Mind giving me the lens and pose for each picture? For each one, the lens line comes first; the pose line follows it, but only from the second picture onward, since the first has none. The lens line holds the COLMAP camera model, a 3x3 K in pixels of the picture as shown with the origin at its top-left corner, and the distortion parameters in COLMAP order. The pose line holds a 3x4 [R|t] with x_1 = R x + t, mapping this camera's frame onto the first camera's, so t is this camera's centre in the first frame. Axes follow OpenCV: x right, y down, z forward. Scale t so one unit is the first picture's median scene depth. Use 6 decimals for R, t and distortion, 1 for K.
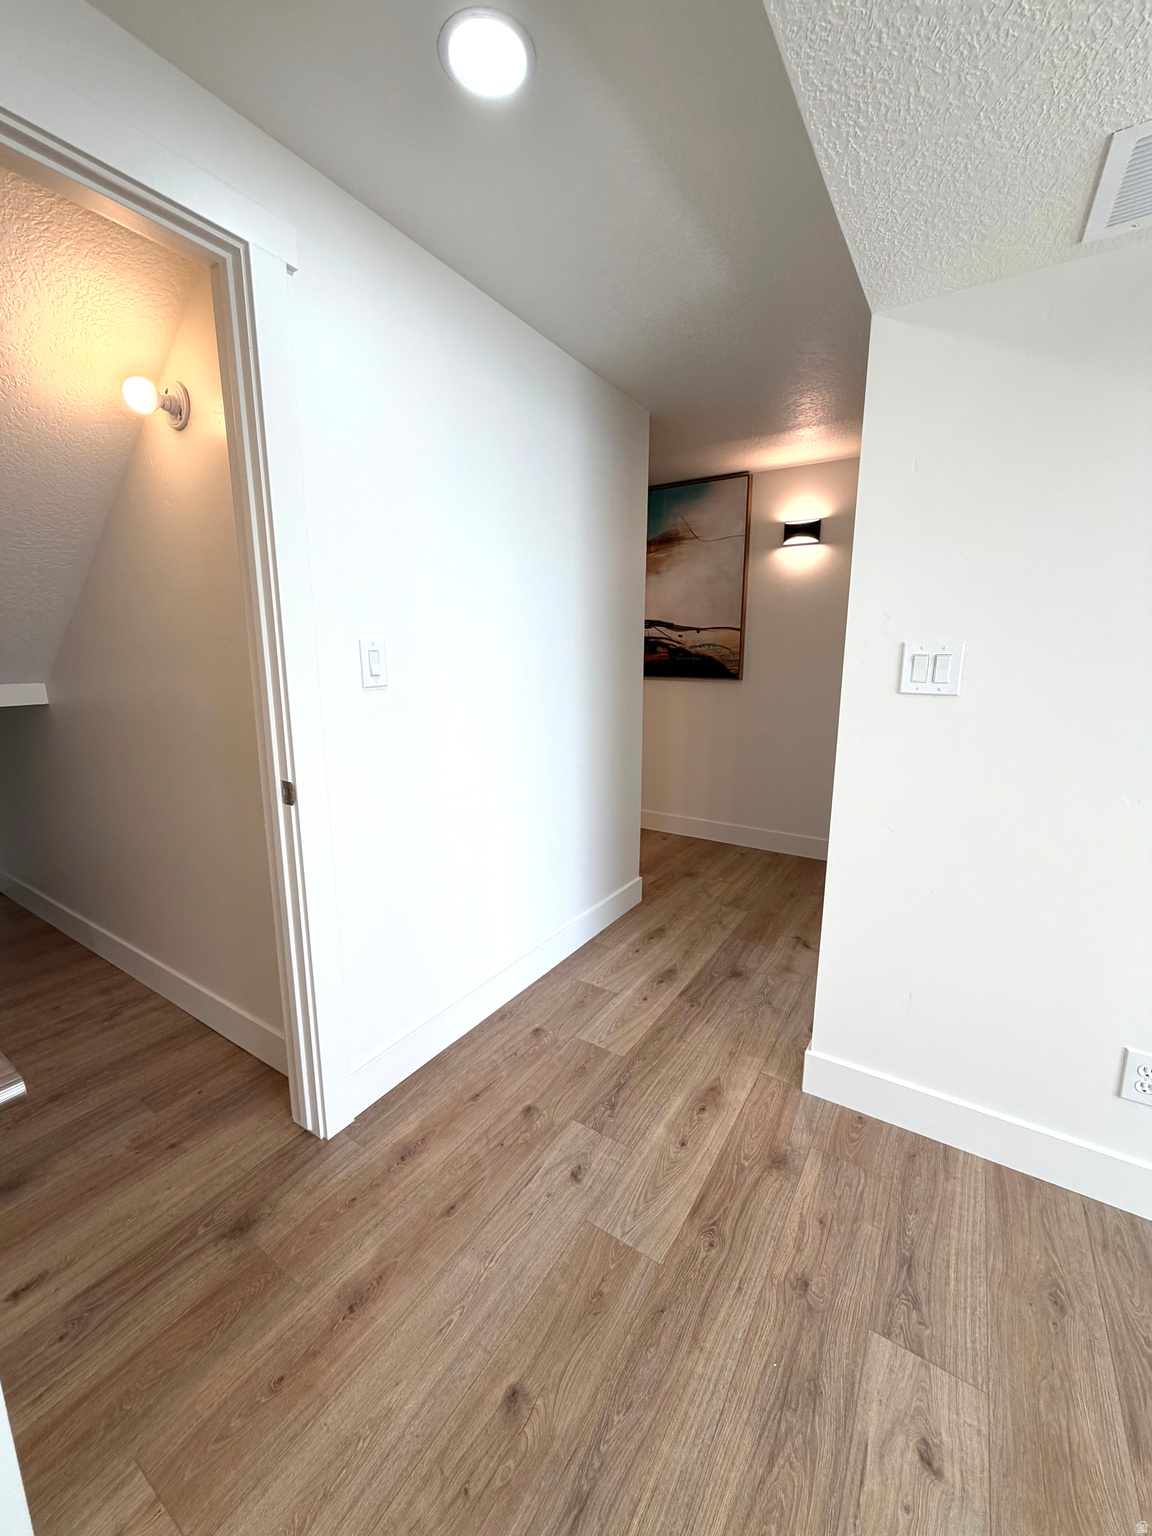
lens RADIAL K [[614.4, 0, 580.3], [0, 614.4, 771.8], [0, 0, 1]] dist [0.002685, 0.000968]
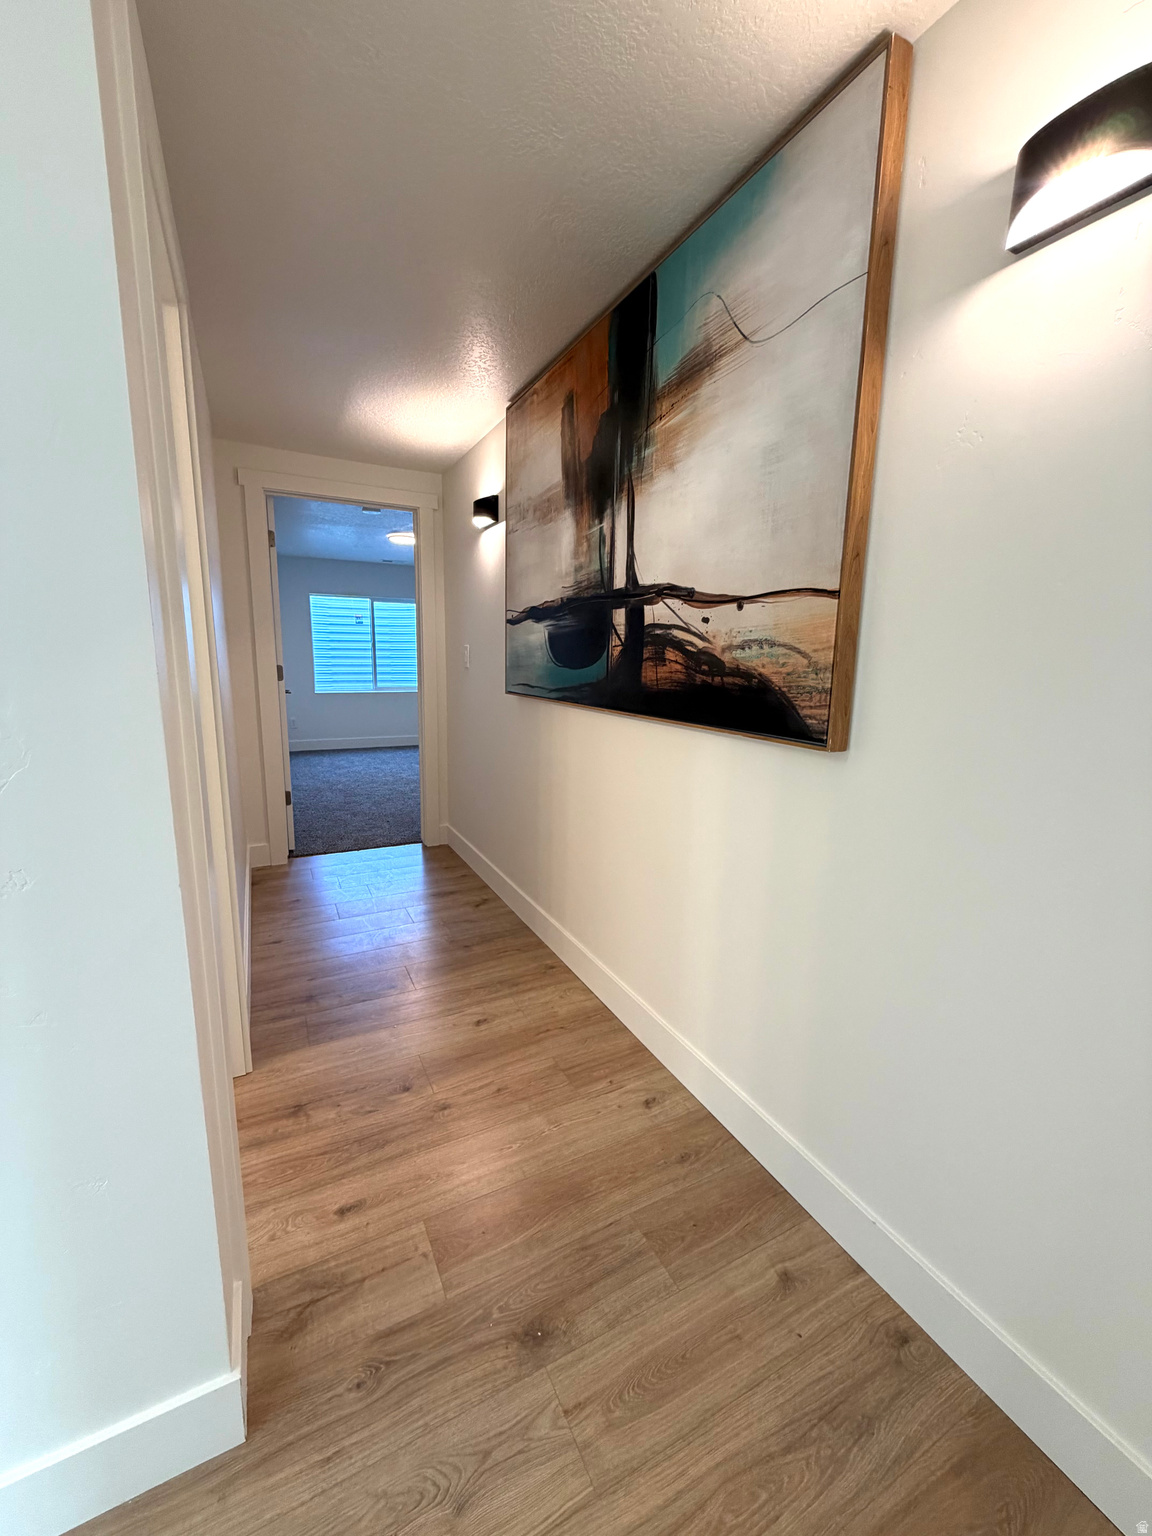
lens RADIAL K [[614.4, 0, 586.4], [0, 614.4, 767.9], [0, 0, 1]] dist [0.002685, 0.000968]
pose [[0.866518, 0.102417, -0.488525, 0.305695], [-0.112021, 0.993659, 0.009619, -0.128548], [0.486413, 0.046390, 0.872497, 0.653869]]
